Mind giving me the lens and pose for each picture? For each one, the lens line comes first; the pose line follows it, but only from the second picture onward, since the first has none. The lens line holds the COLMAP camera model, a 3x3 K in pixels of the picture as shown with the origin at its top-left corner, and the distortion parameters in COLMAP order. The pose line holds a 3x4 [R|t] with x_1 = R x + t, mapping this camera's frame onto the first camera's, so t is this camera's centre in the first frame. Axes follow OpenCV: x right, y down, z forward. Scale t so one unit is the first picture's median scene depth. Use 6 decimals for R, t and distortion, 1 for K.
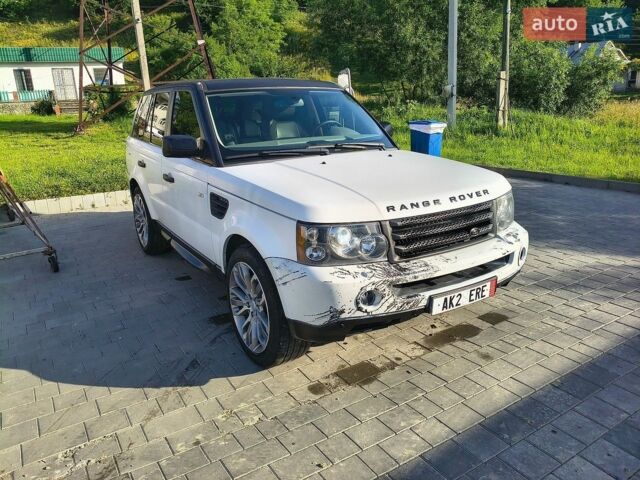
lens RADIAL K [[483.1, 0, 319.9], [0, 483.1, 233.4], [0, 0, 1]] dist [0.054854, -0.134403]
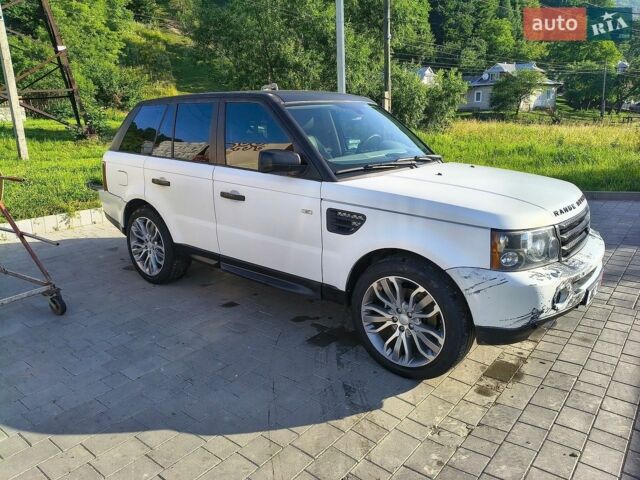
lens RADIAL K [[481.9, 0, 320.0], [0, 481.9, 240.0], [0, 0, 1]] dist [-0.003559, -0.006291]
pose [[0.944678, -0.064612, 0.321571, -0.457505], [0.069961, 0.997537, -0.005094, -0.015024], [-0.320450, 0.027310, 0.946872, 0.092386]]
